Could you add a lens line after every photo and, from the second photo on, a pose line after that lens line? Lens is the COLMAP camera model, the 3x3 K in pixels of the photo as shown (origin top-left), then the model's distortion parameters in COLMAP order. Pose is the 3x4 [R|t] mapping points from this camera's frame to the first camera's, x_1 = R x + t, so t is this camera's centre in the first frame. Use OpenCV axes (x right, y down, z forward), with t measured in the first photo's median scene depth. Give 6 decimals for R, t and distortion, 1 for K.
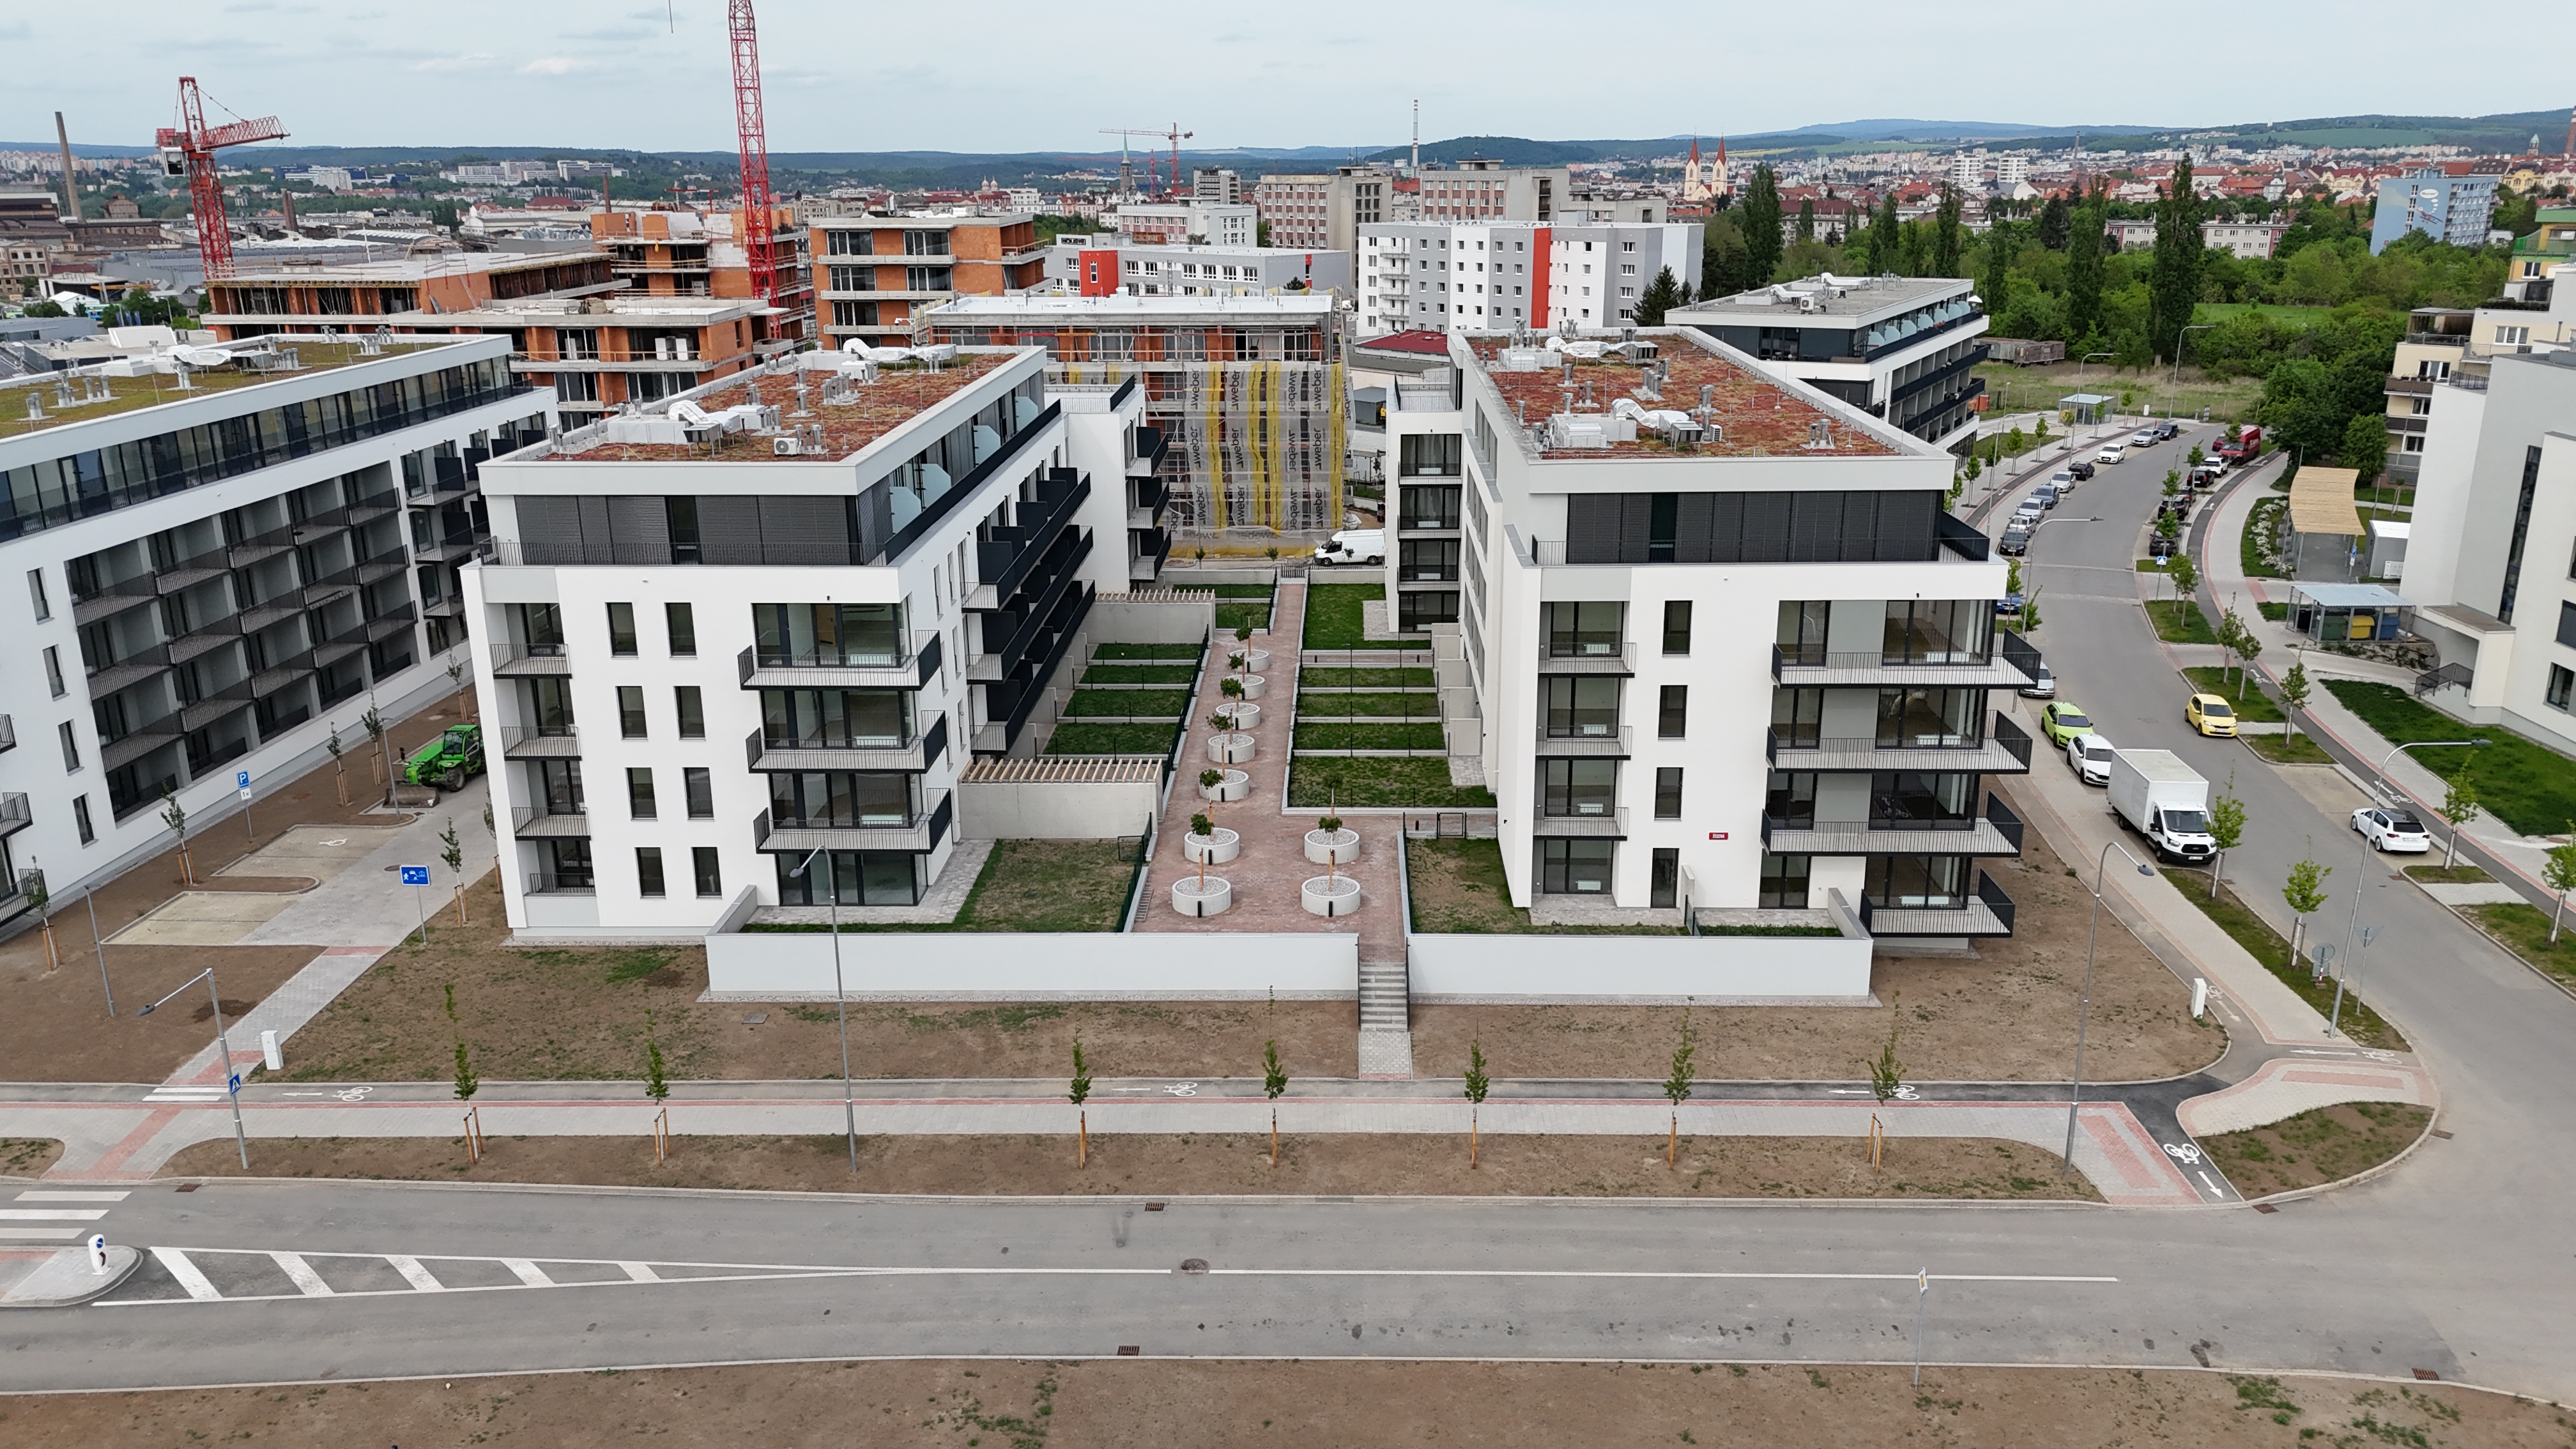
lens RADIAL K [[1868.4, 0, 1293.8], [0, 1868.4, 724.1], [0, 0, 1]] dist [0.064643, -0.060074]
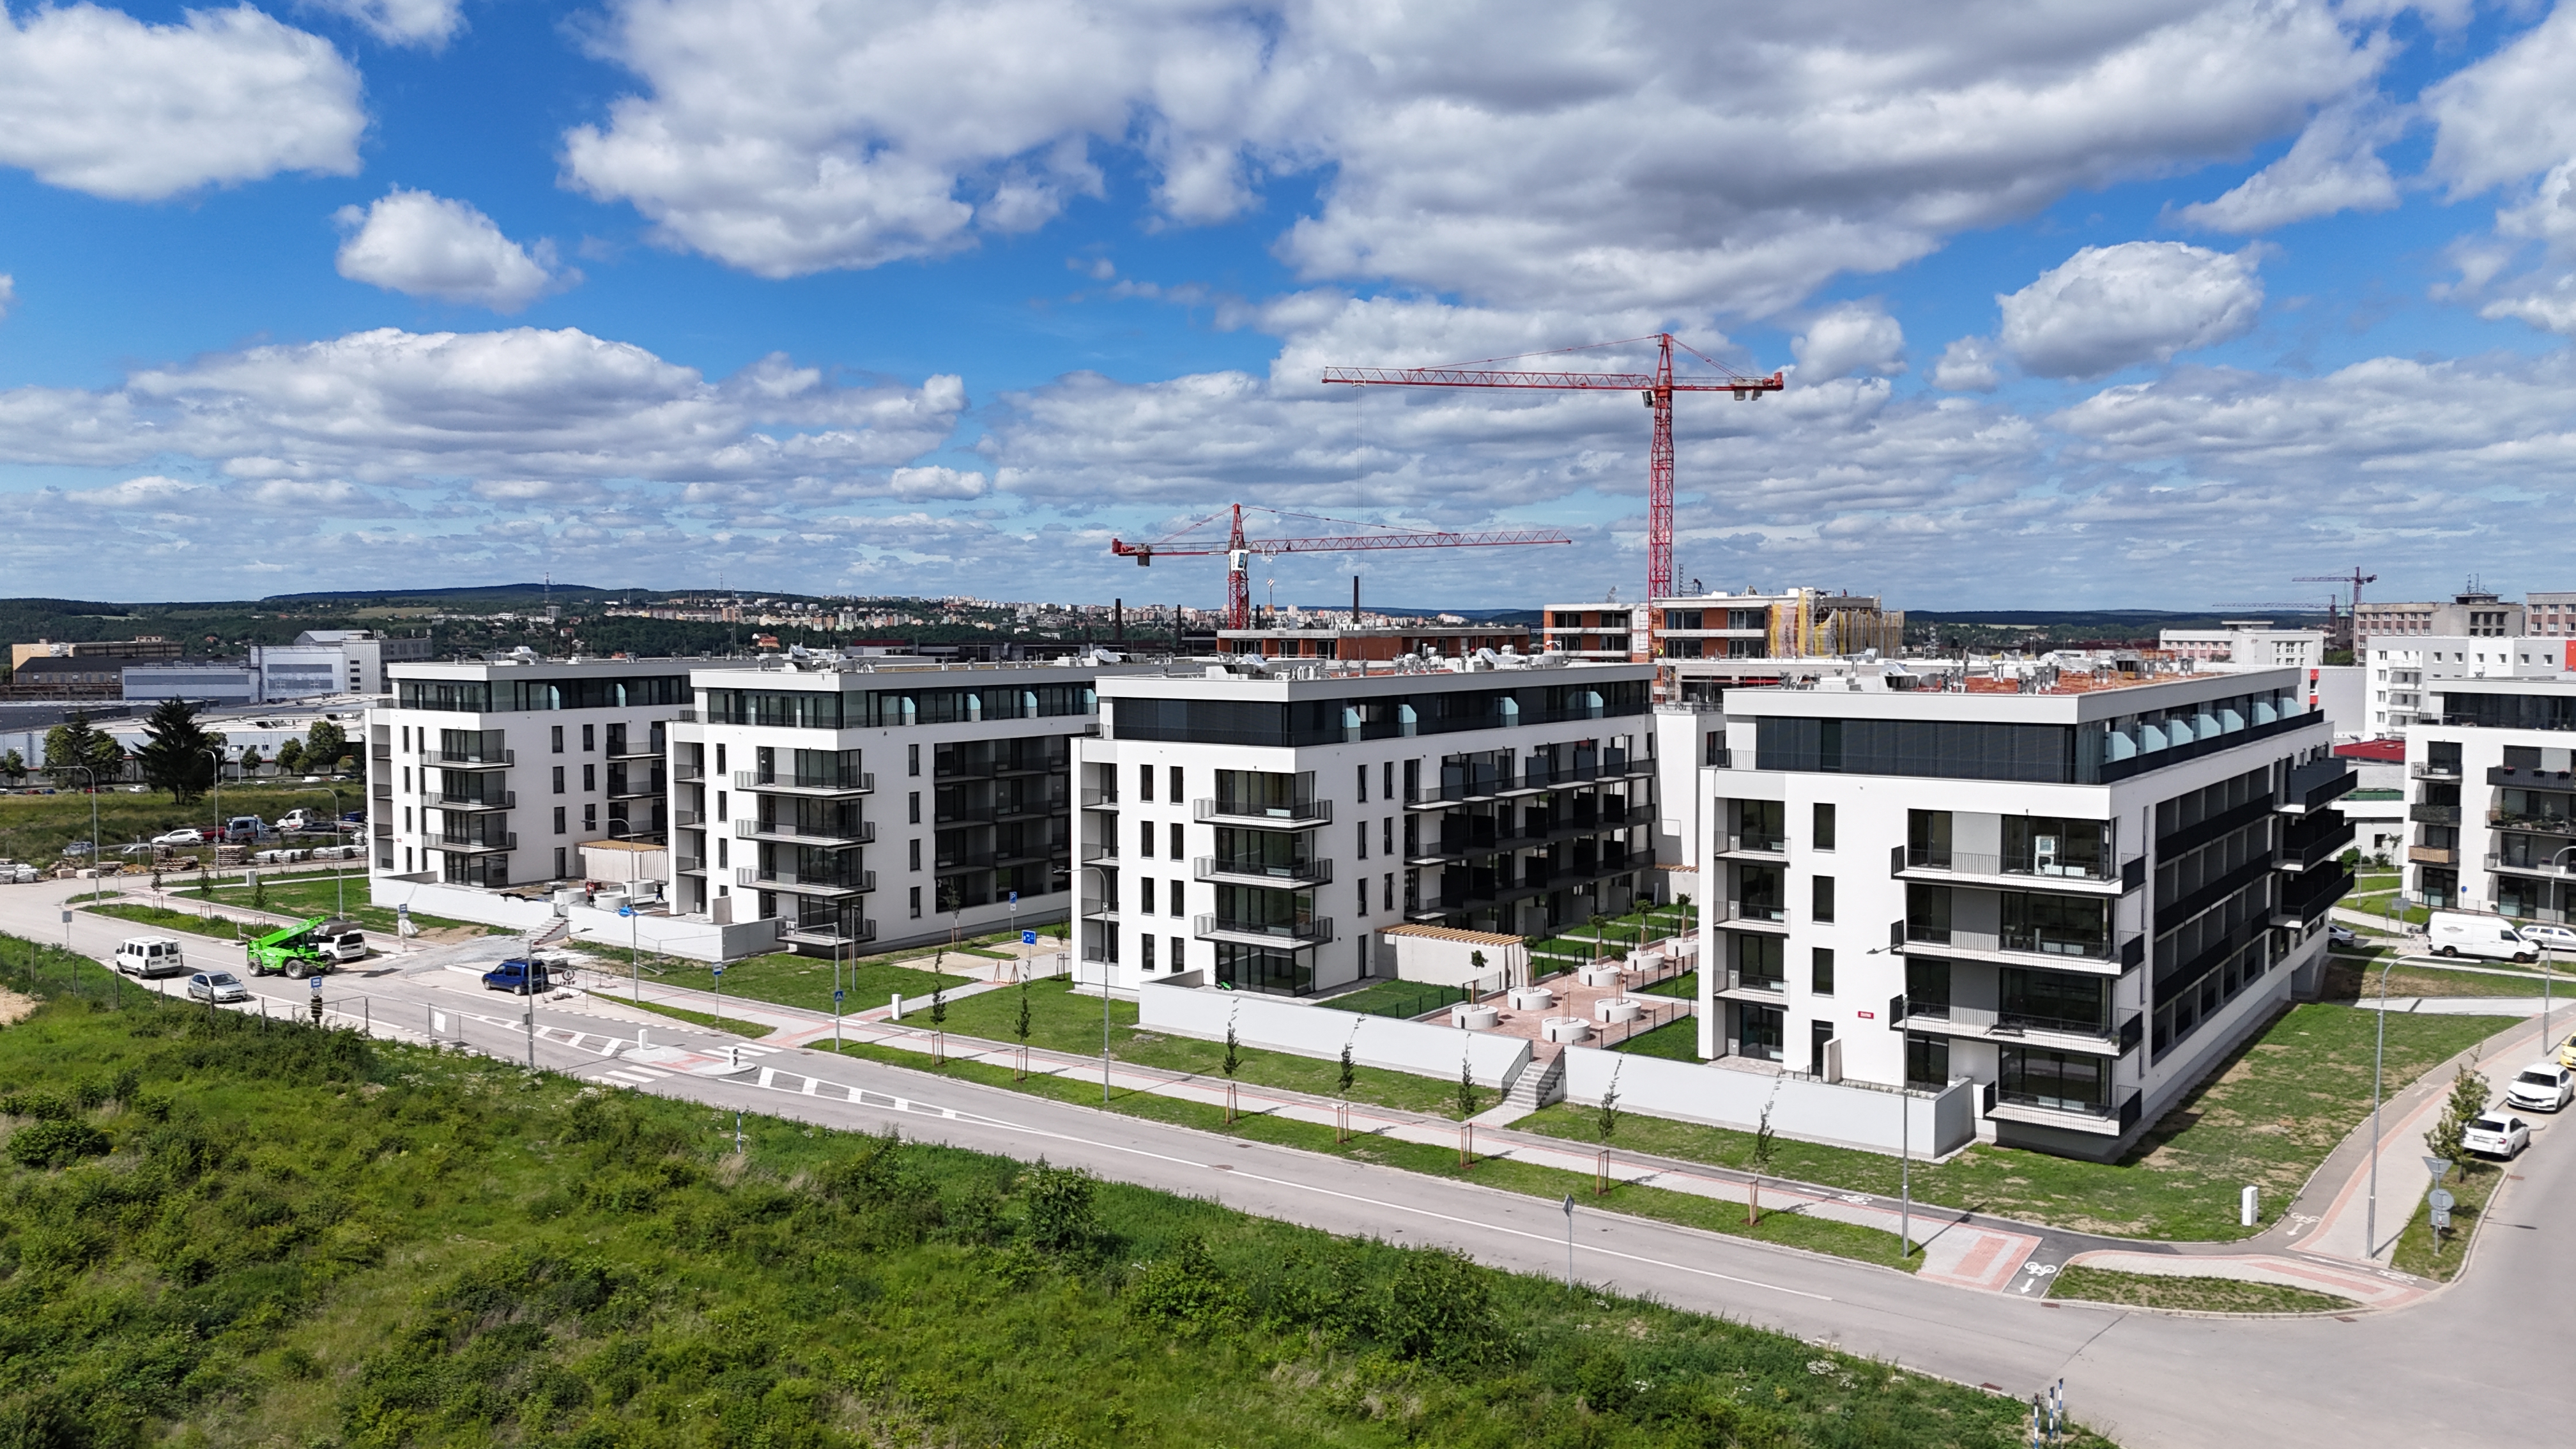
lens RADIAL K [[1855.2, 0, 1294.5], [0, 1855.2, 724.6], [0, 0, 1]] dist [0.057408, -0.048616]
pose [[0.827675, 0.038445, -0.559889, 0.568562], [-0.165695, 0.969917, -0.178345, 0.149055], [0.536190, 0.240382, 0.809146, -0.154309]]
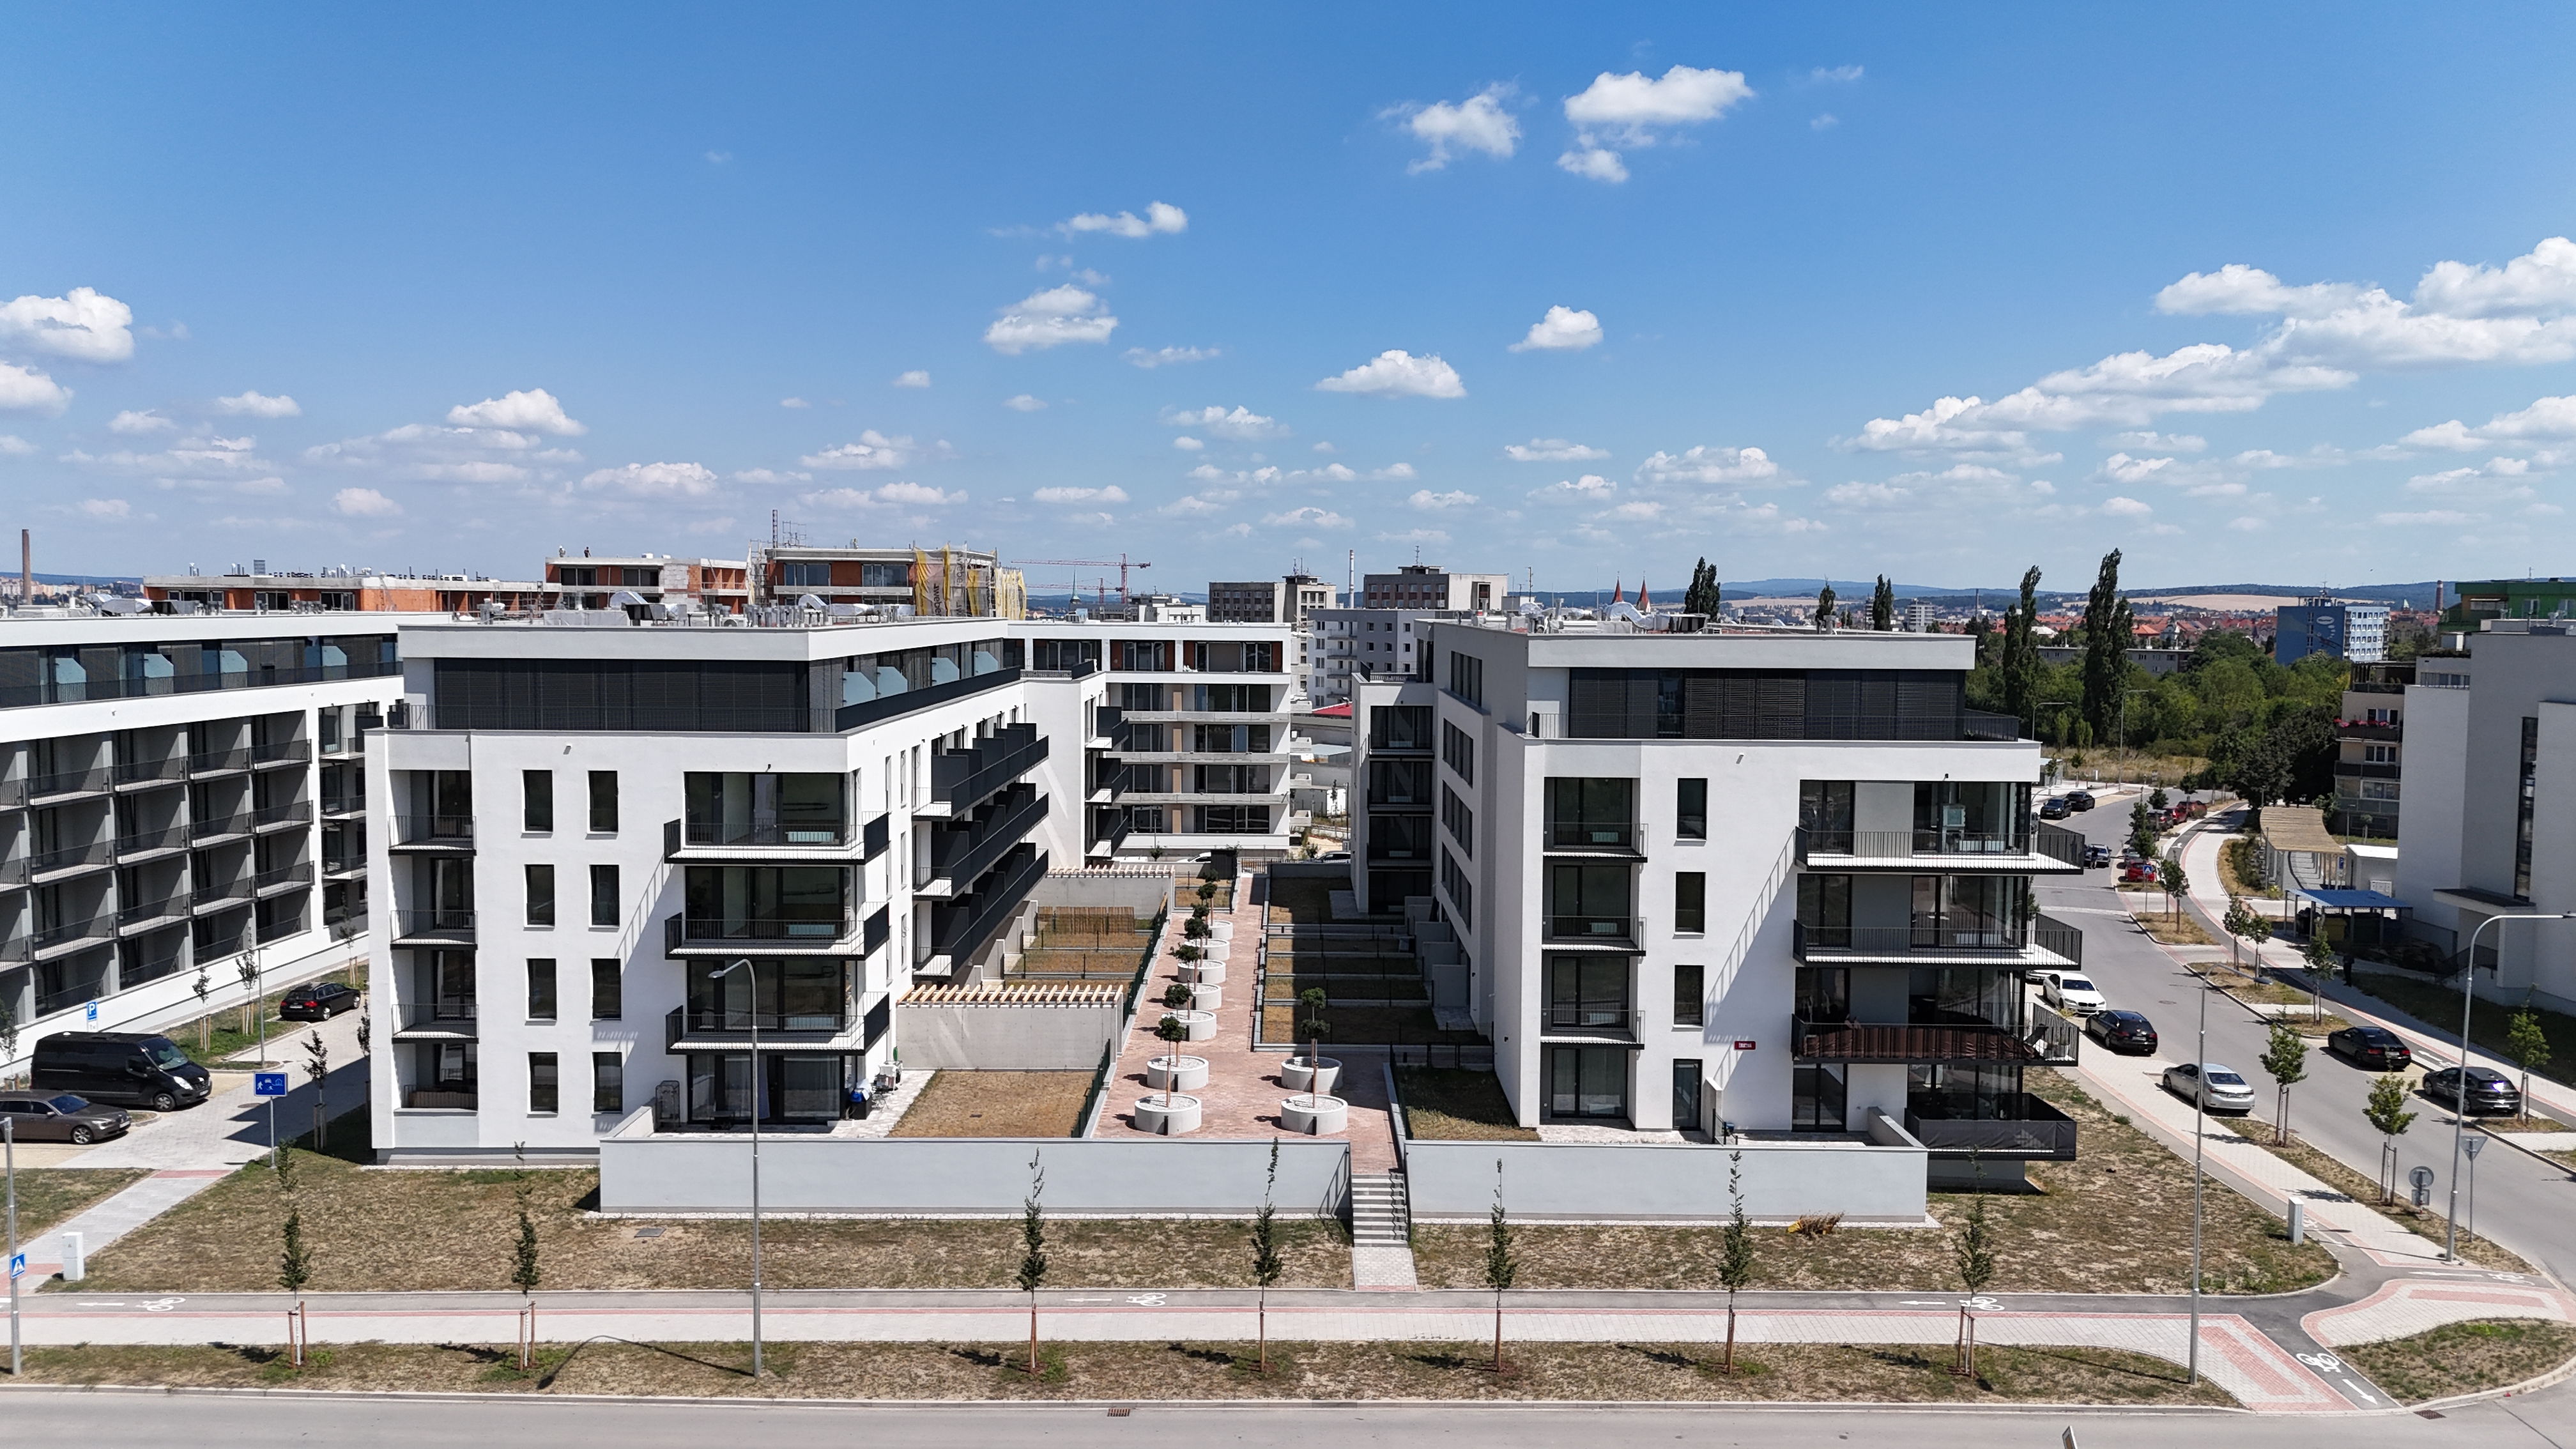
lens RADIAL K [[1879.3, 0, 1288.0], [0, 1879.3, 724.5], [0, 0, 1]] dist [0.055952, -0.049509]
pose [[0.999457, 0.014523, 0.029591, -0.022201], [-0.007521, 0.974503, -0.224248, 0.114492], [-0.032094, 0.223903, 0.974083, 0.087462]]
